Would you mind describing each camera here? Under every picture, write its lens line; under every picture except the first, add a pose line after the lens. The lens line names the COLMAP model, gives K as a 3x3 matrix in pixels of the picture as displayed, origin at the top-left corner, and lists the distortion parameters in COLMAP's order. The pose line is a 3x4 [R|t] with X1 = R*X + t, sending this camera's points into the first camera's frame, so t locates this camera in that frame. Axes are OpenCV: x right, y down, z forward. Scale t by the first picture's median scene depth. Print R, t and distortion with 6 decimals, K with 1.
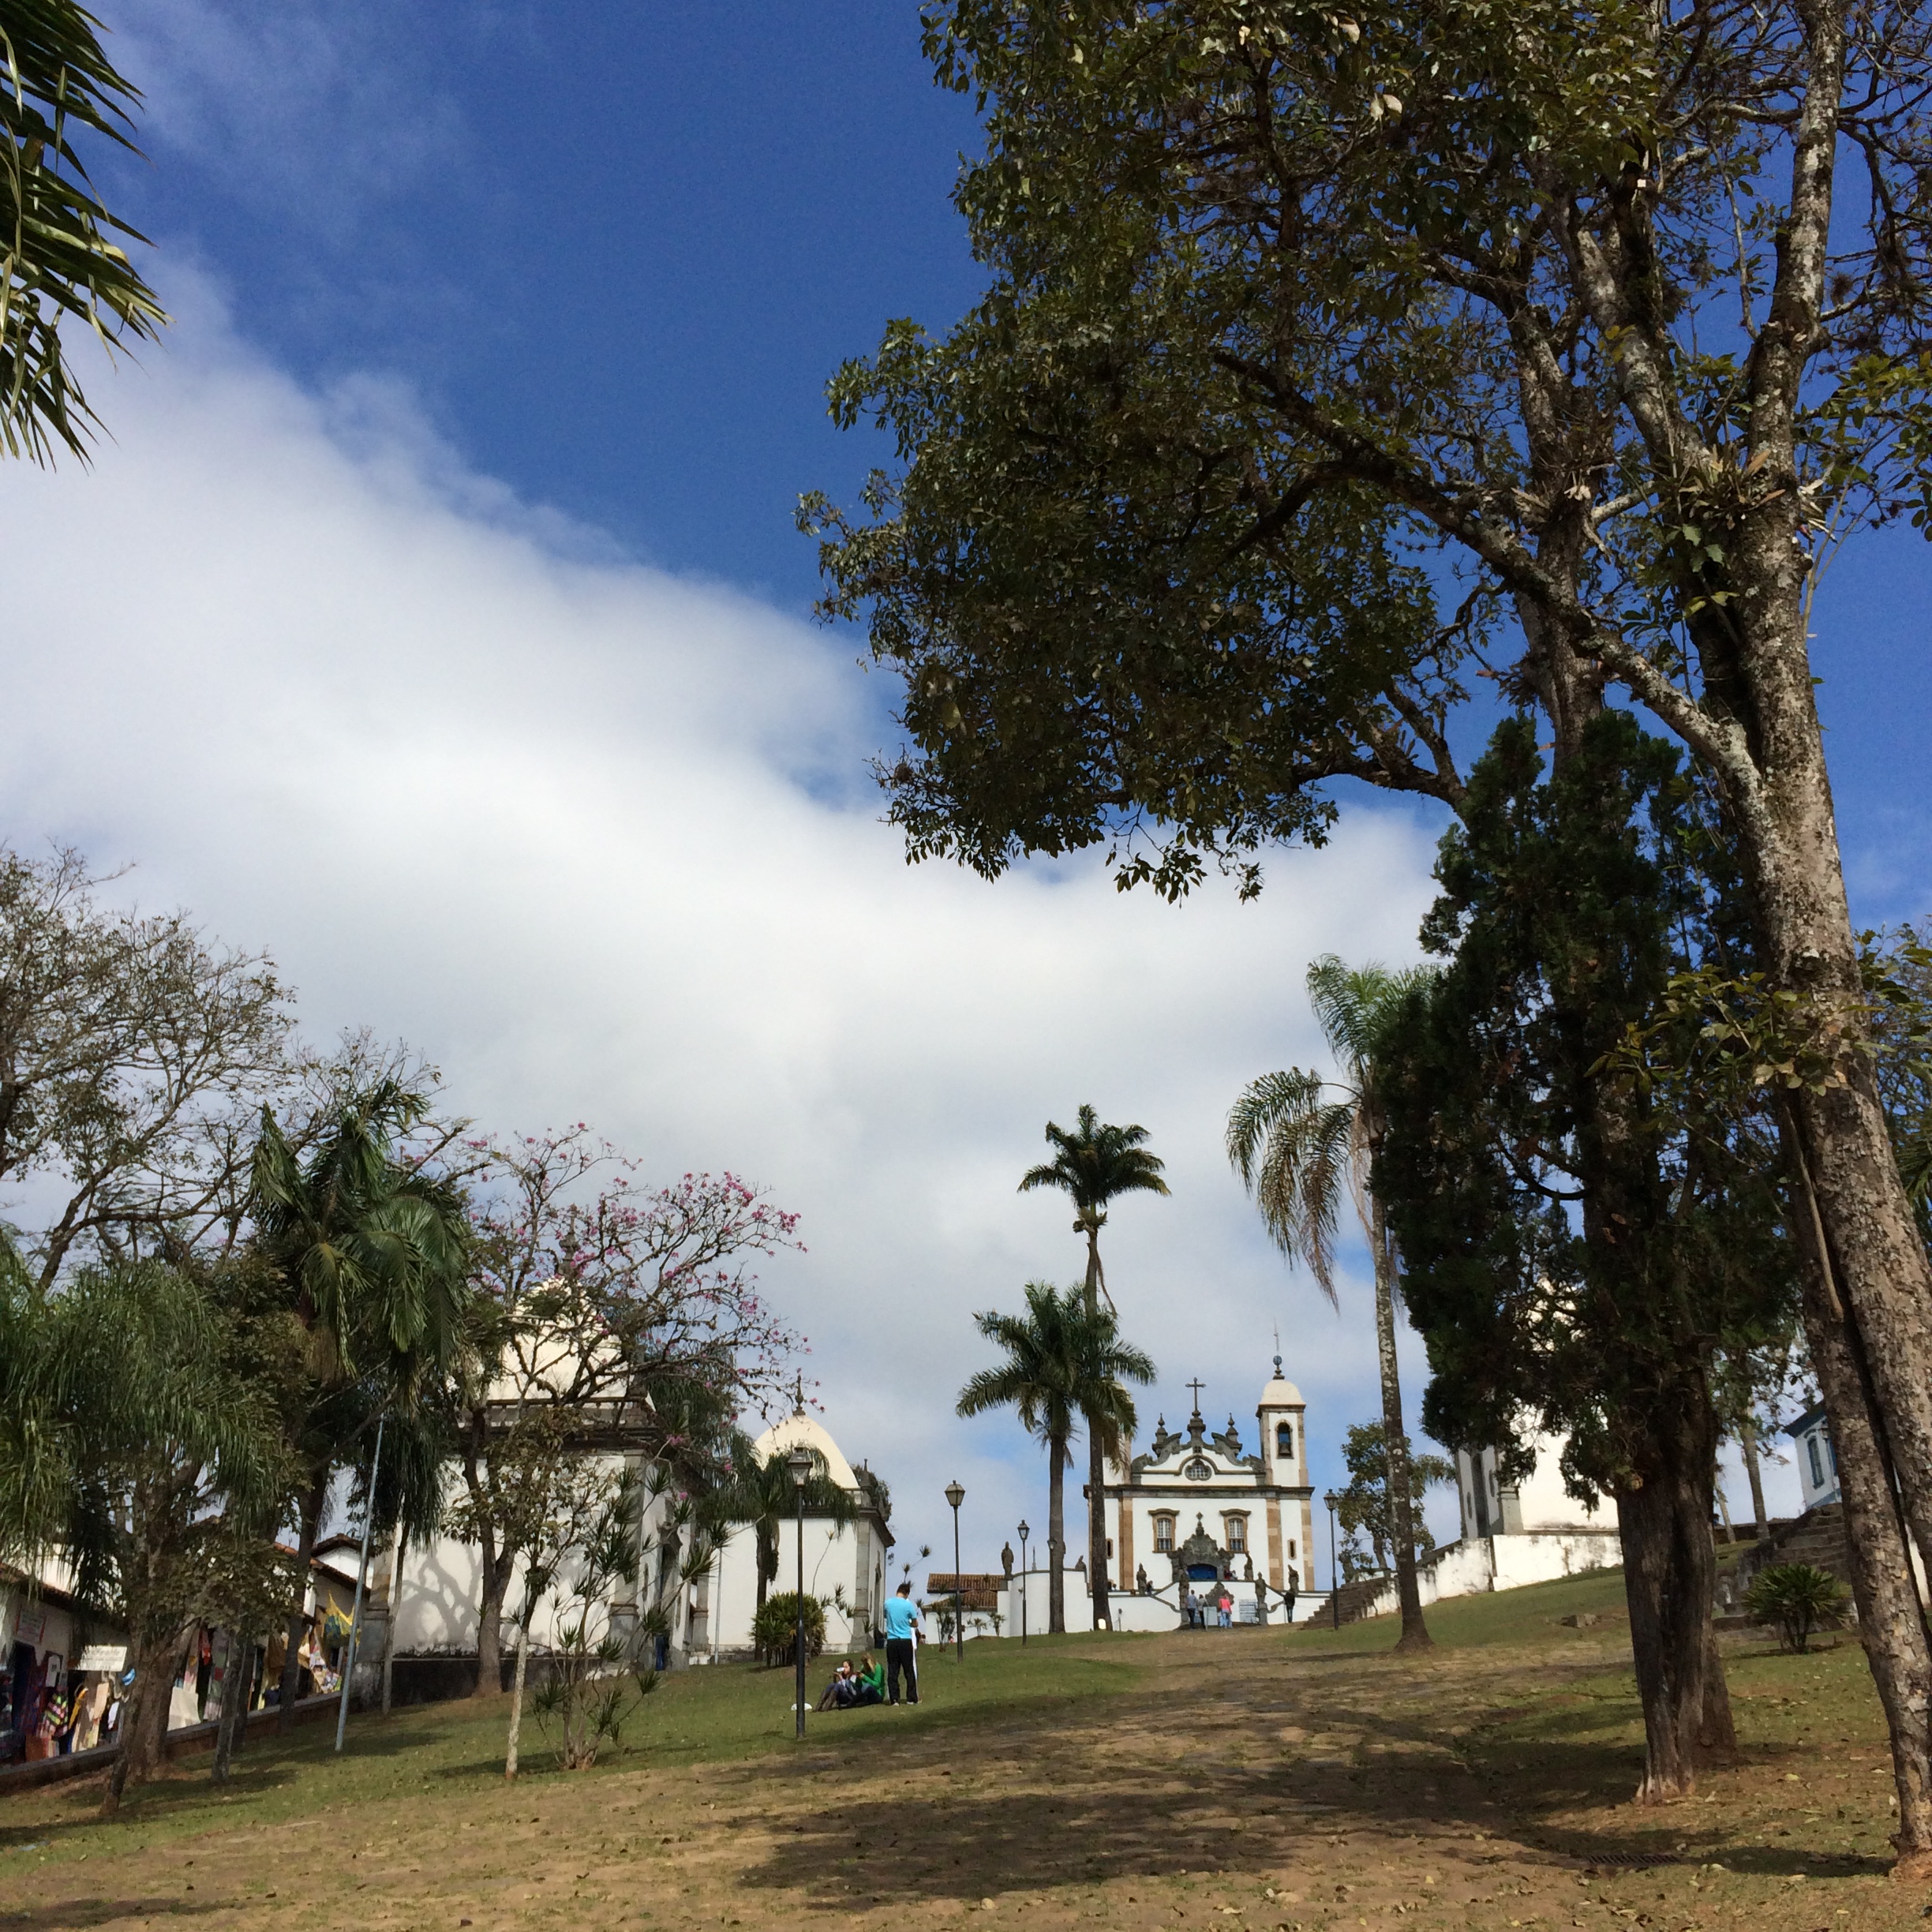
lens RADIAL K [[2297.0, 0, 966.0], [0, 2297.0, 966.0], [0, 0, 1]] dist [0.065354, 0.016854]
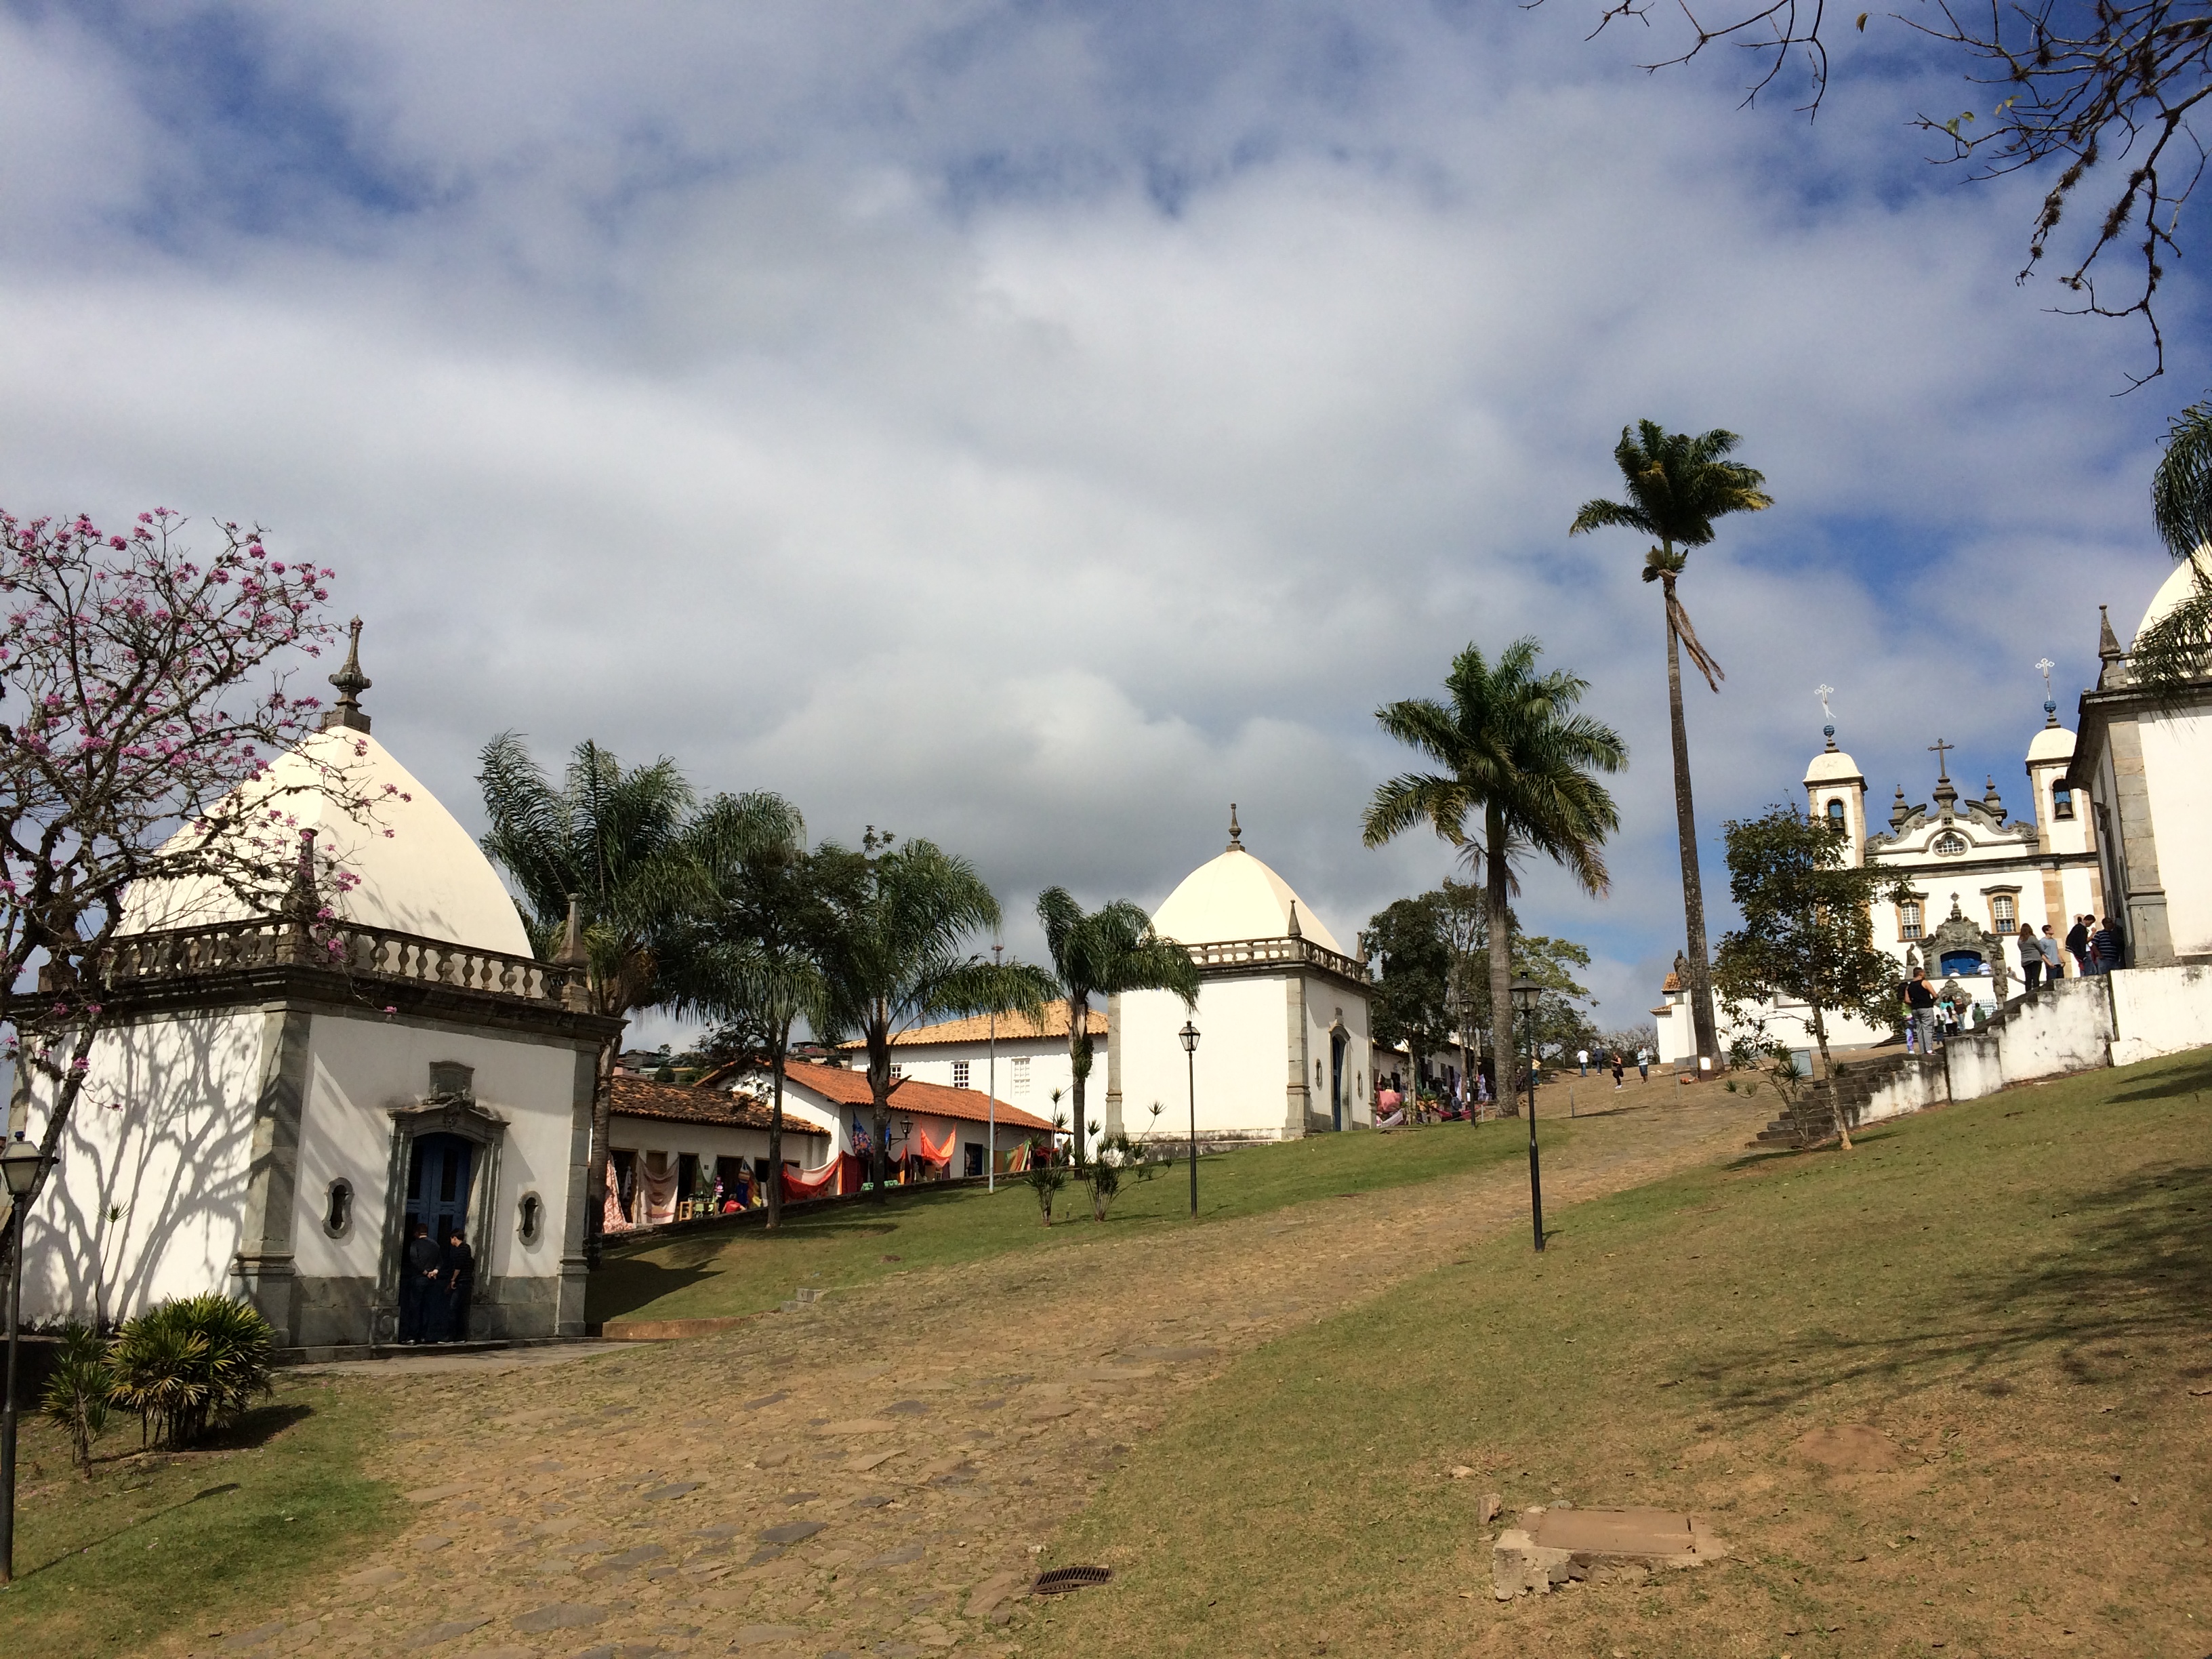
lens RADIAL K [[1914.3, 0, 1106.0], [0, 1914.3, 829.5], [0, 0, 1]] dist [0.164229, -0.225747]
pose [[0.917602, -0.096137, -0.385700, 0.103969], [0.169198, 0.972486, 0.160136, 0.050220], [0.359692, -0.212201, 0.908621, 0.259454]]
